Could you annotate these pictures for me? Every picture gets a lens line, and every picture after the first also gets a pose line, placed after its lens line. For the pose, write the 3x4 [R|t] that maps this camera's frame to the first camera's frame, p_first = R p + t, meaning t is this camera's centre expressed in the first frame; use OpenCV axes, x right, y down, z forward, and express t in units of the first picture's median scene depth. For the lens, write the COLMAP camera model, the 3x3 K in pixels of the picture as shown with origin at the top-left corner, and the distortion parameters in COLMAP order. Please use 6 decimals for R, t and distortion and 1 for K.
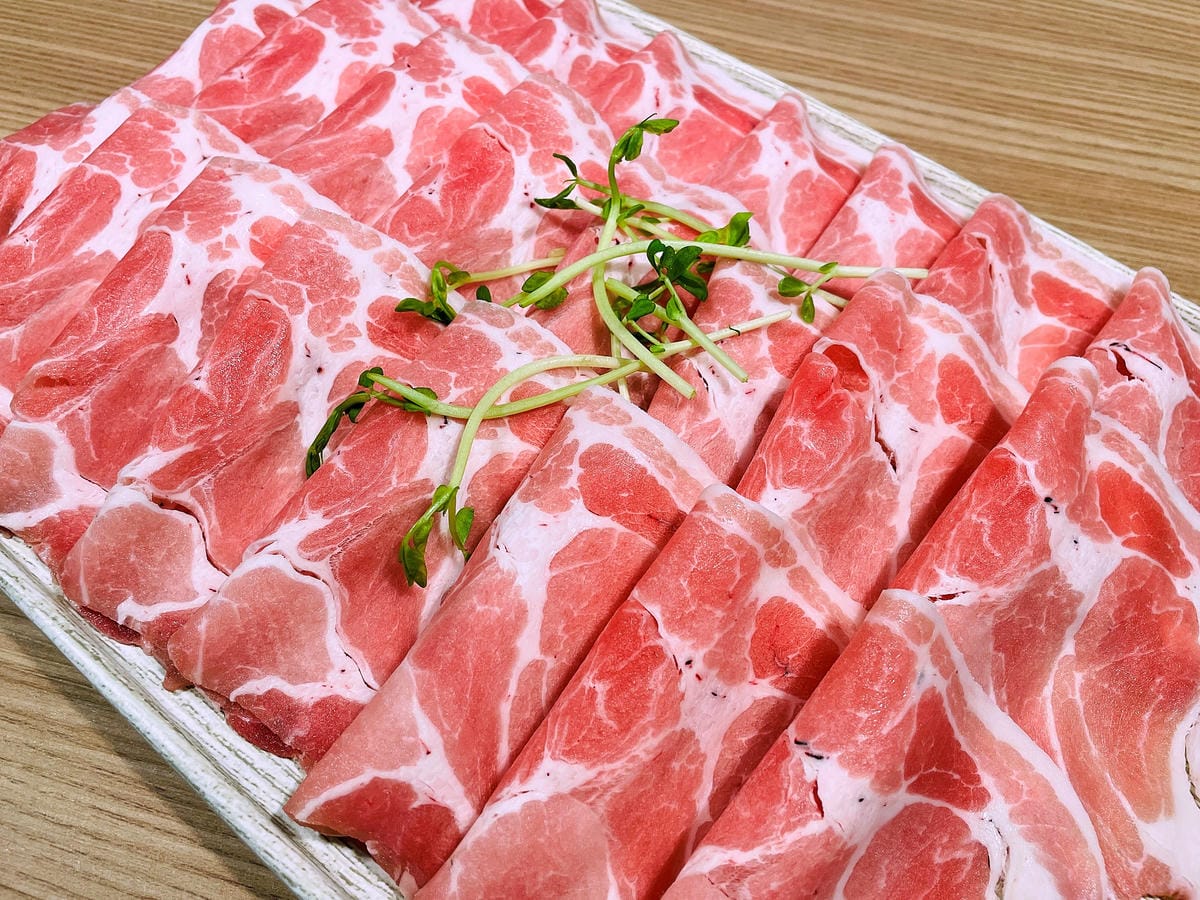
lens RADIAL K [[984.9, 0, 600.0], [0, 984.9, 450.0], [0, 0, 1]] dist [0.031758, -0.097988]
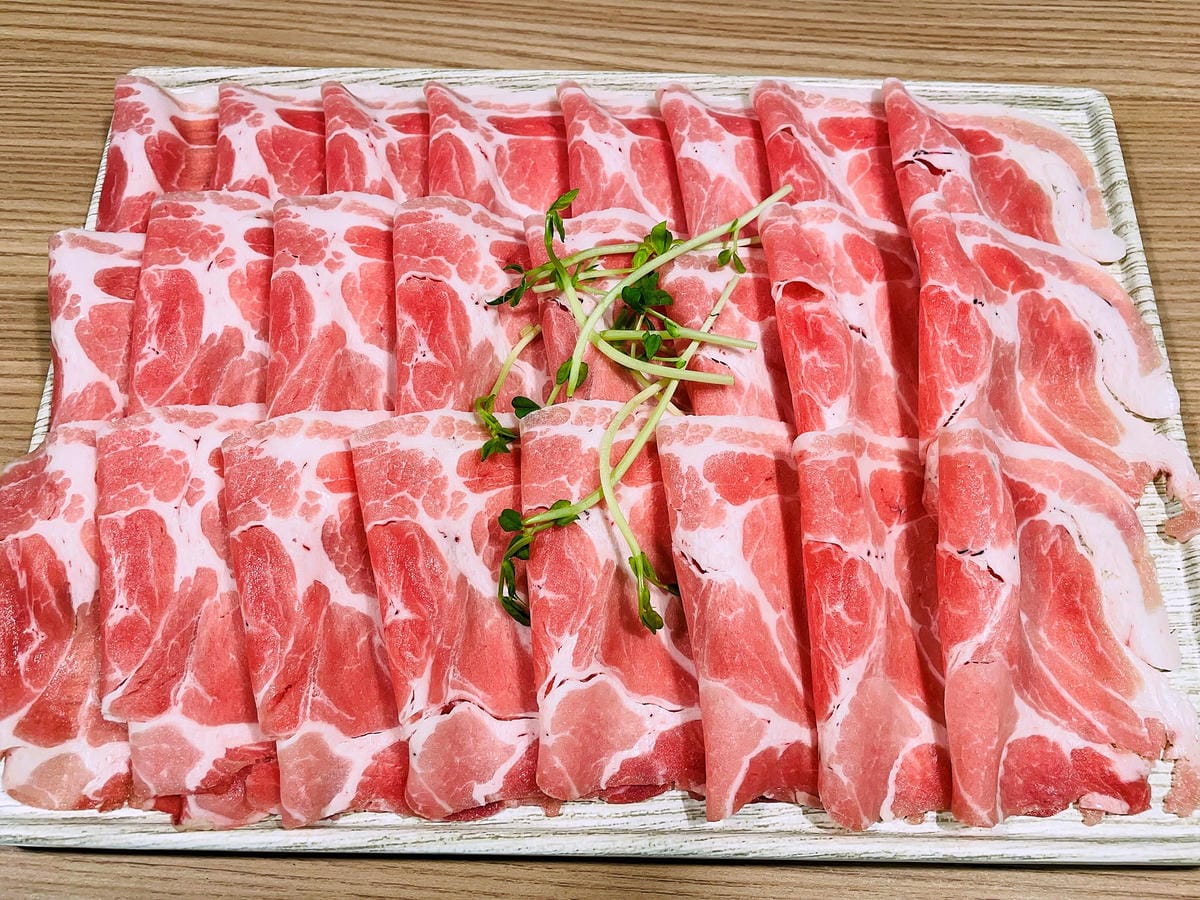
lens RADIAL K [[941.9, 0, 600.0], [0, 941.9, 450.0], [0, 0, 1]] dist [-0.000461, -0.005793]
pose [[0.780429, -0.591917, 0.201409, -0.321922], [0.538262, 0.799945, 0.265259, -0.381450], [-0.318127, -0.098605, 0.942906, -0.102641]]
